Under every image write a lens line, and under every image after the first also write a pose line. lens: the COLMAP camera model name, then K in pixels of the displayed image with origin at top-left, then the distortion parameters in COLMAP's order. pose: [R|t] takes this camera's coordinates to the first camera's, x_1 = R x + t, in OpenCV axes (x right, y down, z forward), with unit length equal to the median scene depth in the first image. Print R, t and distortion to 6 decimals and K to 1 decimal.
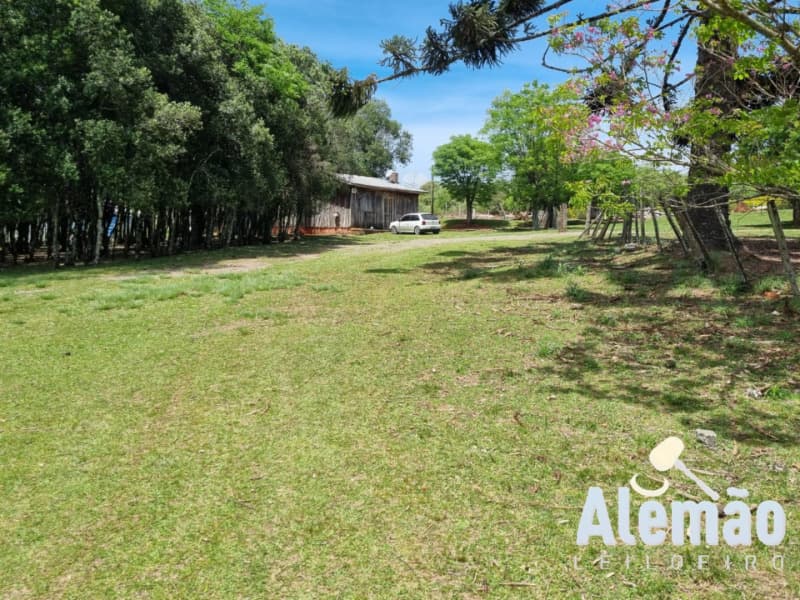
lens RADIAL K [[622.5, 0, 401.2], [0, 622.5, 289.9], [0, 0, 1]] dist [0.053417, -0.007006]
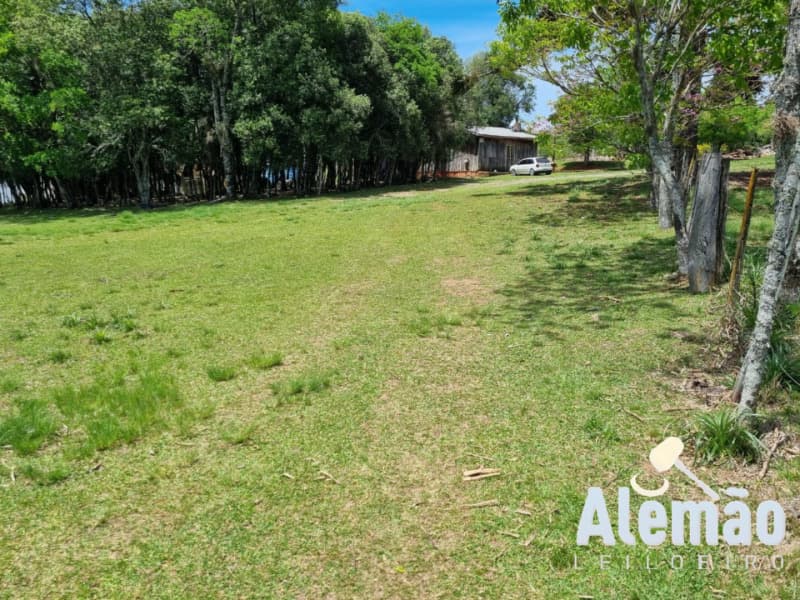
lens RADIAL K [[622.5, 0, 401.2], [0, 622.5, 289.9], [0, 0, 1]] dist [0.053417, -0.007006]
pose [[0.976564, 0.020269, -0.214271, 0.075742], [-0.002032, 0.996379, 0.084993, 0.054769], [0.215218, -0.082566, 0.973069, -0.471617]]
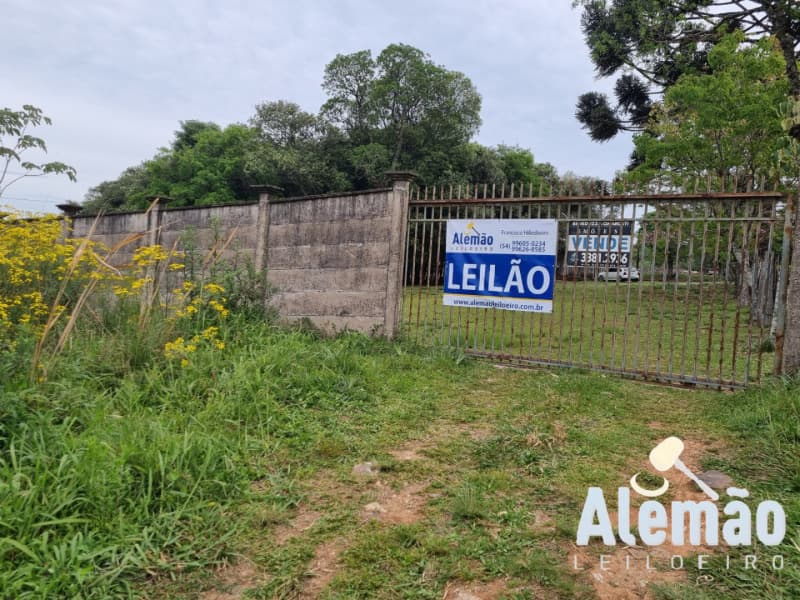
lens RADIAL K [[622.5, 0, 401.2], [0, 622.5, 289.9], [0, 0, 1]] dist [0.053417, -0.007006]
pose [[0.954917, 0.031555, -0.295193, -0.016540], [-0.057488, 0.995169, -0.079590, 0.111429], [0.291255, 0.092971, 0.952117, -0.761690]]
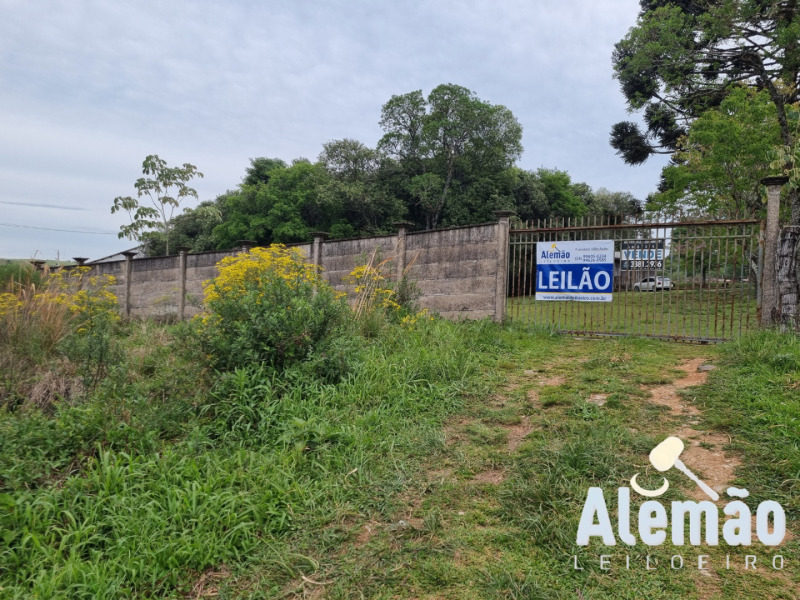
lens RADIAL K [[622.1, 0, 410.2], [0, 622.1, 303.1], [0, 0, 1]] dist [0.046095, -0.005401]
pose [[0.944091, -0.000248, -0.329684, -0.024758], [-0.030368, 0.995683, -0.087711, 0.141473], [0.328283, 0.092819, 0.940008, -0.939269]]
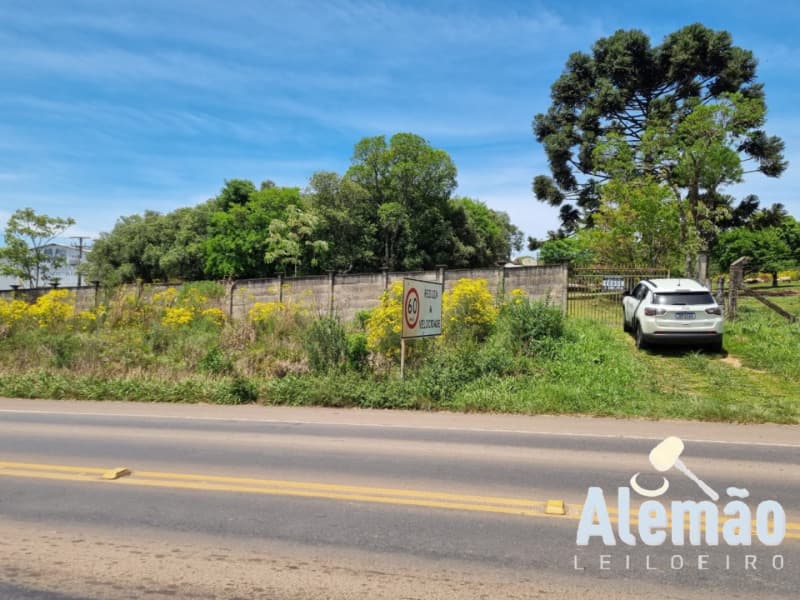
lens RADIAL K [[622.0, 0, 413.4], [0, 622.0, 281.9], [0, 0, 1]] dist [0.057474, -0.004229]
pose [[0.993395, -0.003519, -0.114690, -0.209310], [-0.010925, 0.992088, -0.125066, 0.179475], [0.114223, 0.125493, 0.985497, -1.421211]]
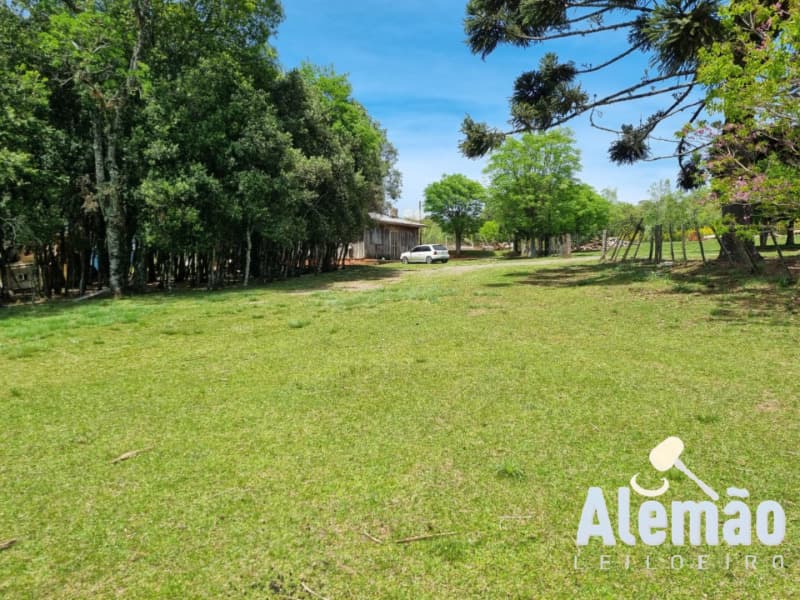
lens RADIAL K [[628.3, 0, 403.4], [0, 628.3, 299.3], [0, 0, 1]] dist [0.056280, -0.004770]
pose [[0.995459, -0.022678, 0.092453, -0.225775], [0.026354, 0.998902, -0.038741, 0.031266], [-0.091473, 0.041002, 0.994963, -0.203122]]
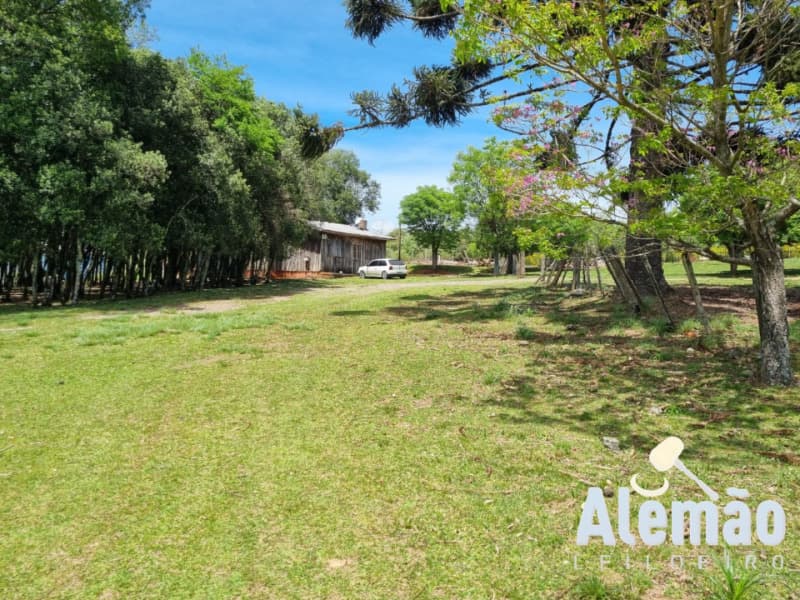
lens RADIAL K [[612.5, 0, 399.2], [0, 612.5, 280.8], [0, 0, 1]] dist [0.063639, 0.002559]
pose [[0.998779, 0.010519, 0.048274, 0.001444], [-0.006322, 0.996250, -0.086286, 0.004451], [-0.049001, 0.085876, 0.995100, -0.039275]]
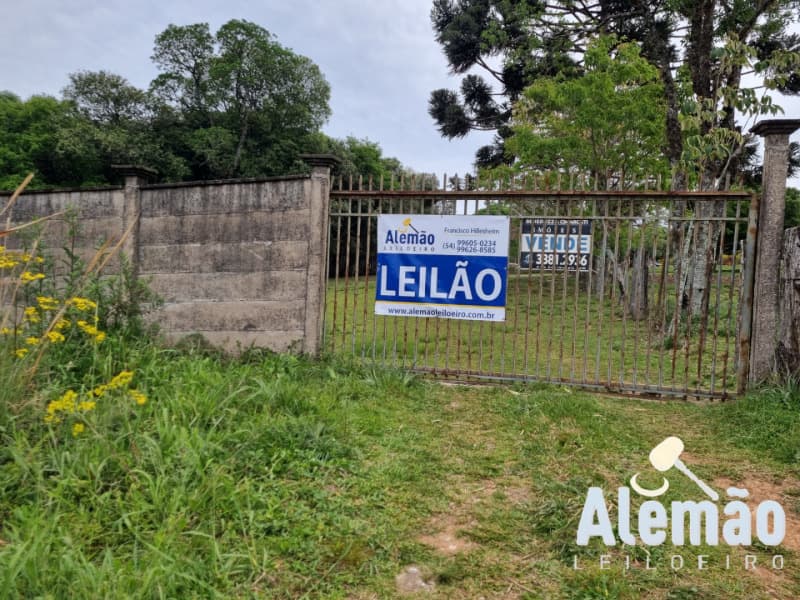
lens RADIAL K [[616.7, 0, 410.0], [0, 616.7, 296.1], [0, 0, 1]] dist [0.066503, -0.048752]
pose [[0.999697, 0.015855, -0.018846, -0.074200], [-0.017105, 0.997529, -0.068142, 0.101889], [0.017719, 0.068443, 0.997498, -0.717349]]
